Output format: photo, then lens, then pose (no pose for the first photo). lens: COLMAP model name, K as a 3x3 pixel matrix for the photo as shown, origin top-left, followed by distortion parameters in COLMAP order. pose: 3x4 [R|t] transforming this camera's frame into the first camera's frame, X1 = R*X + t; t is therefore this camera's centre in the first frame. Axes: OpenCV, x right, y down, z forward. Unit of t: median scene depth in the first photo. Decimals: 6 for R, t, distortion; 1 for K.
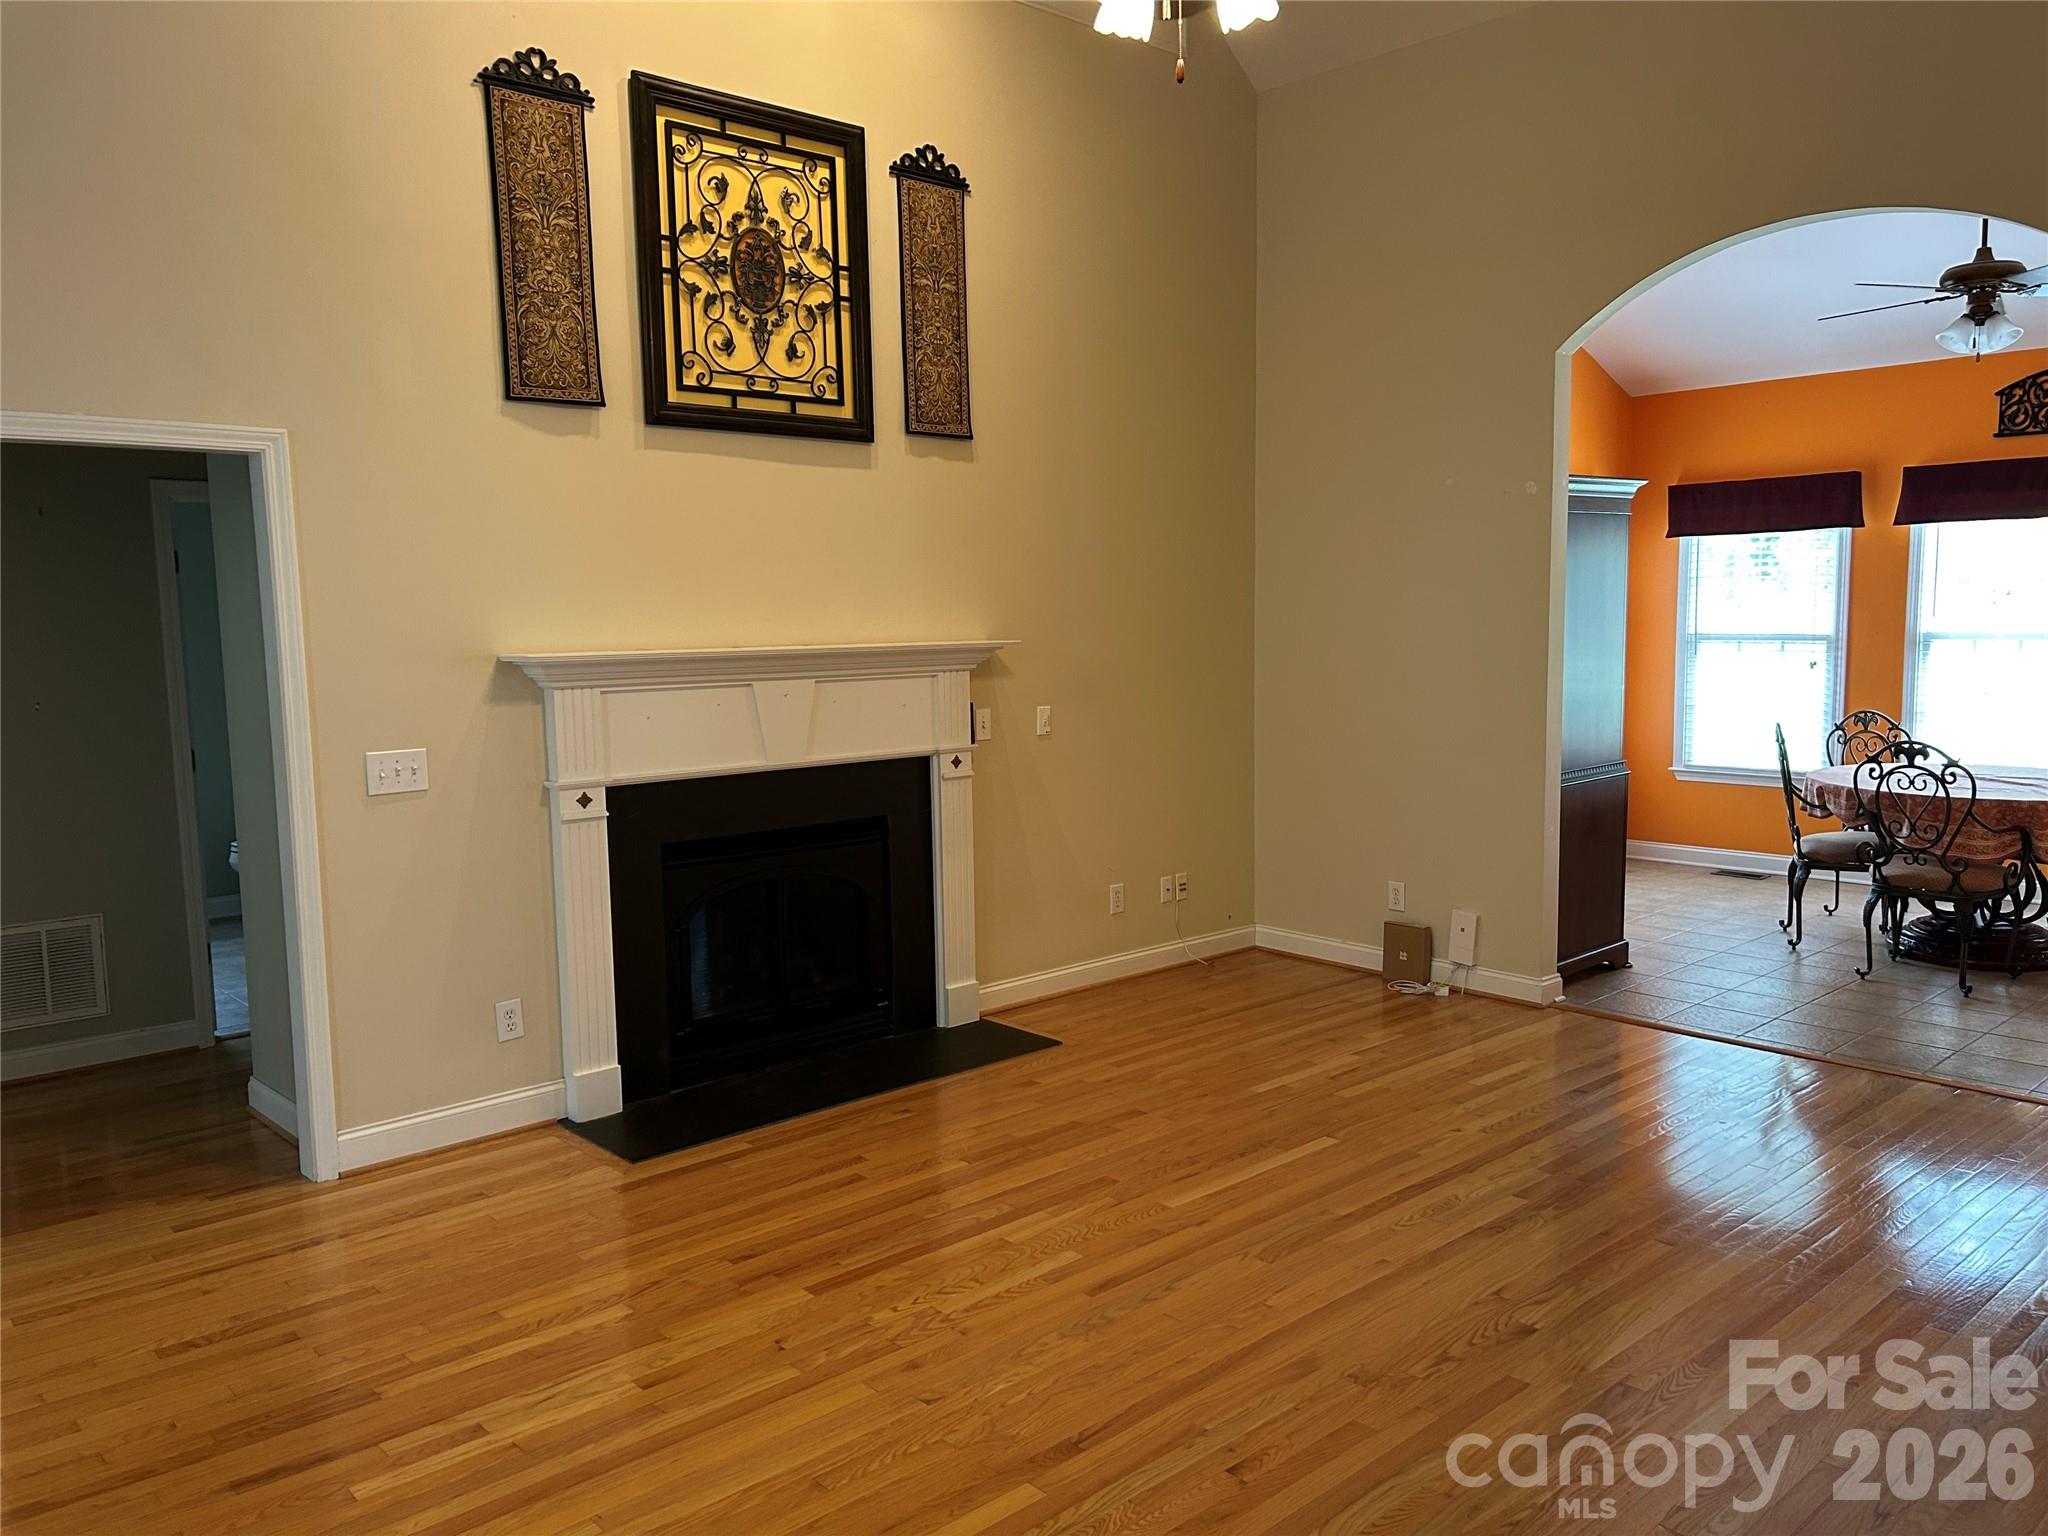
lens RADIAL K [[1571.2, 0, 1025.5], [0, 1571.2, 784.9], [0, 0, 1]] dist [0.049753, -0.061001]
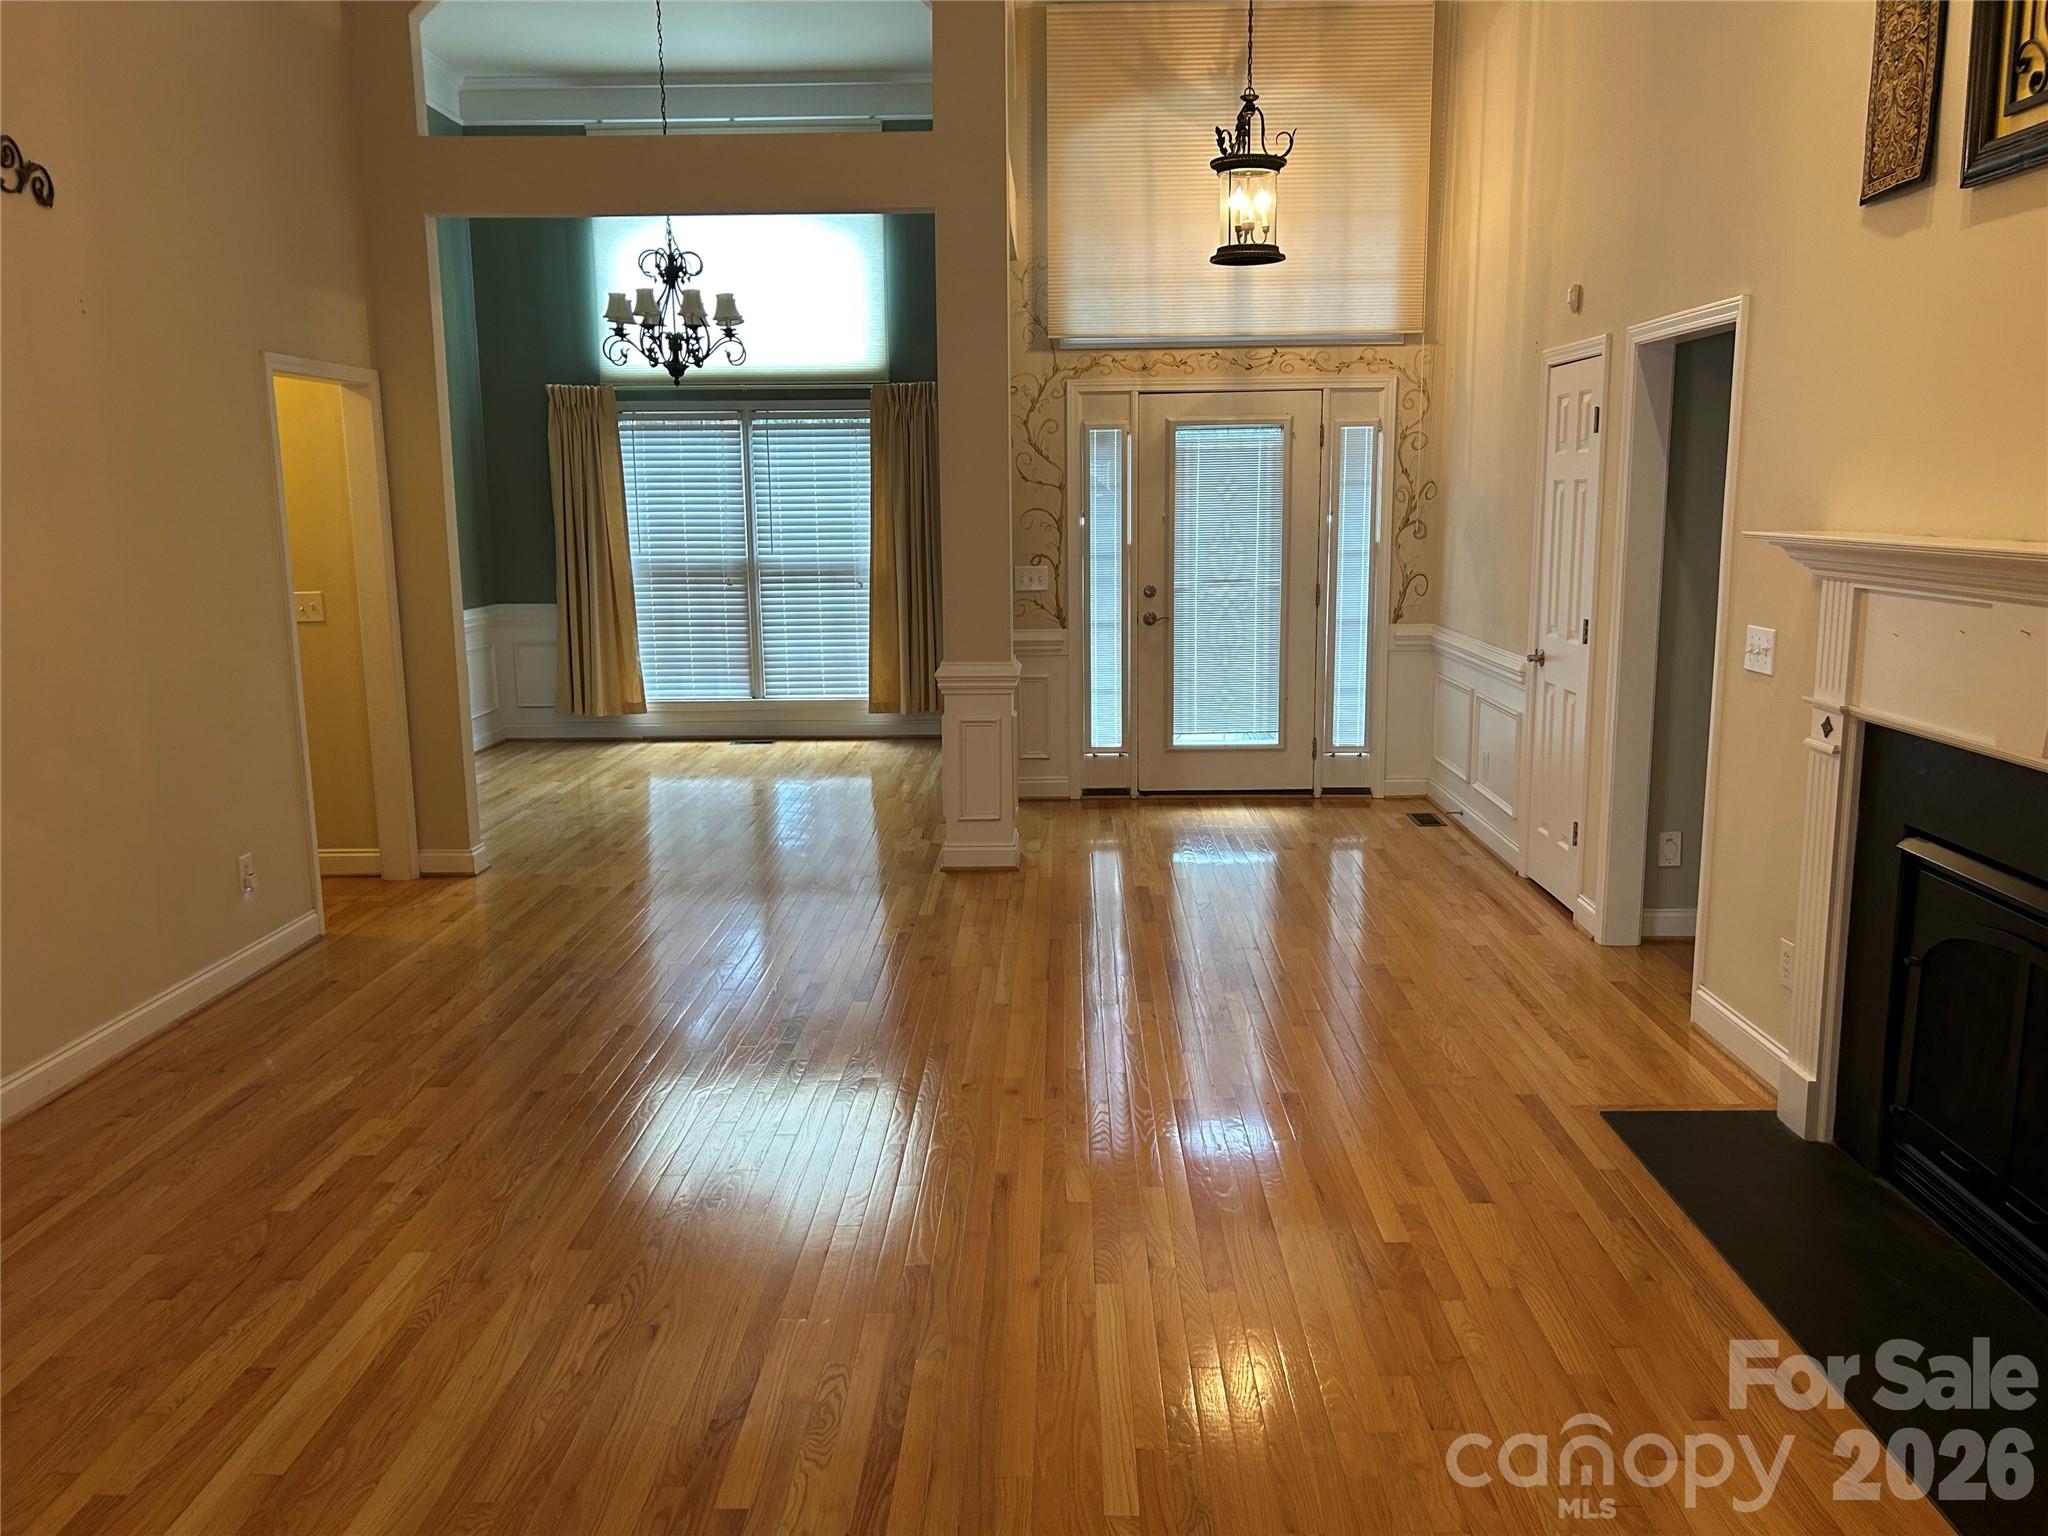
lens RADIAL K [[1571.2, 0, 1024.2], [0, 1571.2, 775.9], [0, 0, 1]] dist [0.049753, -0.061001]
pose [[-0.695604, 0.150567, -0.702470, 0.507057], [-0.061385, 0.961759, 0.266928, -0.140941], [0.715798, 0.228798, -0.659761, 1.166489]]
